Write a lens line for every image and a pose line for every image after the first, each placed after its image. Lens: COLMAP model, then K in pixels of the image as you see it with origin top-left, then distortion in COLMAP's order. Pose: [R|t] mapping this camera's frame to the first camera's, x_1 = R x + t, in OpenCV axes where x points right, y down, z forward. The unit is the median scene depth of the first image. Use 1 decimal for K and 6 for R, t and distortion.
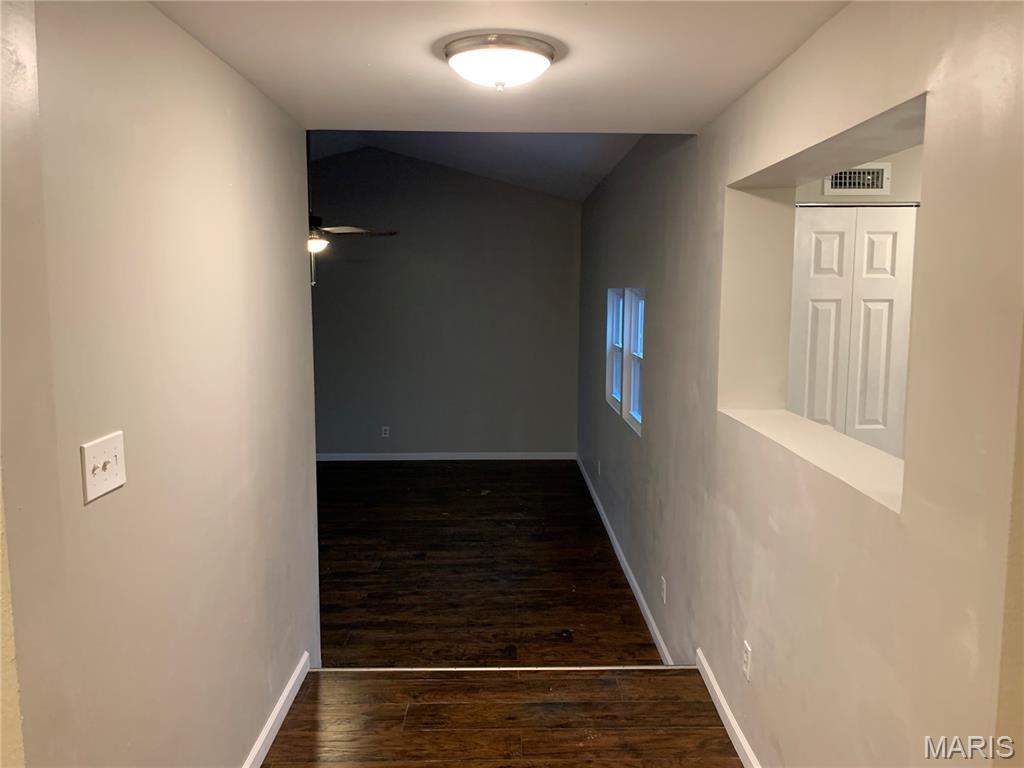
lens RADIAL K [[786.1, 0, 521.3], [0, 786.1, 381.8], [0, 0, 1]] dist [0.033487, -0.047690]
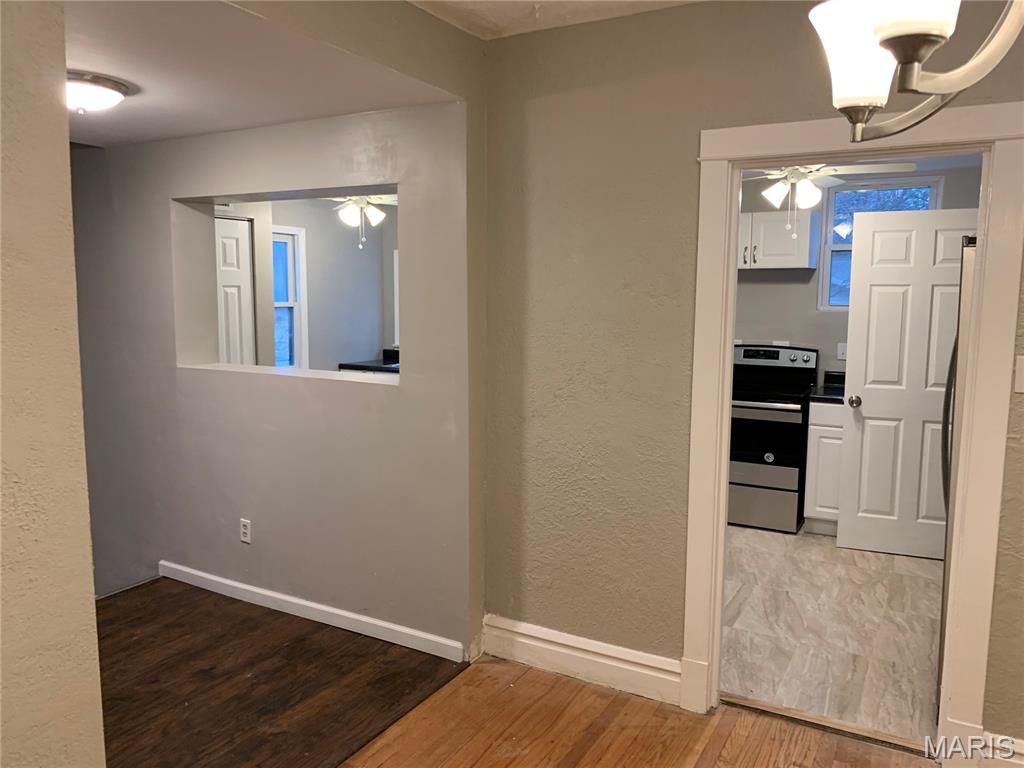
lens RADIAL K [[786.1, 0, 515.7], [0, 786.1, 384.4], [0, 0, 1]] dist [0.033487, -0.047690]
pose [[0.506332, -0.102389, 0.856238, -0.499357], [0.093895, 0.993569, 0.063287, 0.027983], [-0.857211, 0.048353, 0.512690, -0.137602]]
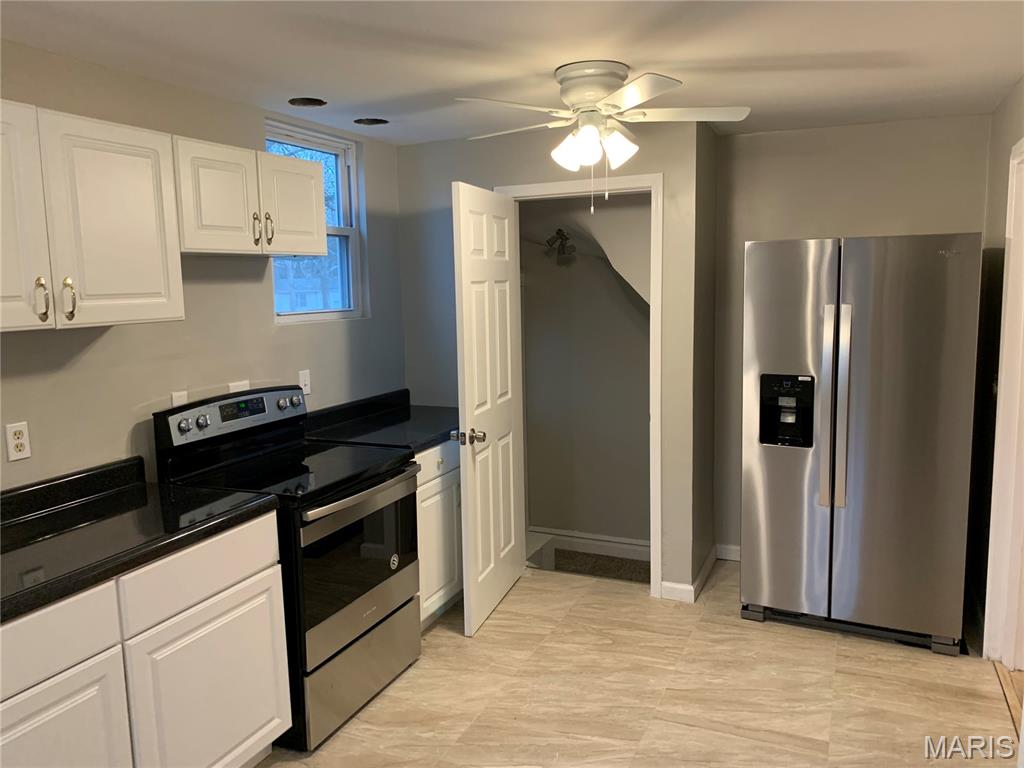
lens RADIAL K [[786.1, 0, 511.1], [0, 786.1, 369.1], [0, 0, 1]] dist [0.033487, -0.047690]
pose [[-0.905967, -0.031797, 0.422152, 0.417398], [0.066344, 0.974191, 0.215757, -0.092258], [-0.418117, 0.223476, -0.880475, 0.834172]]
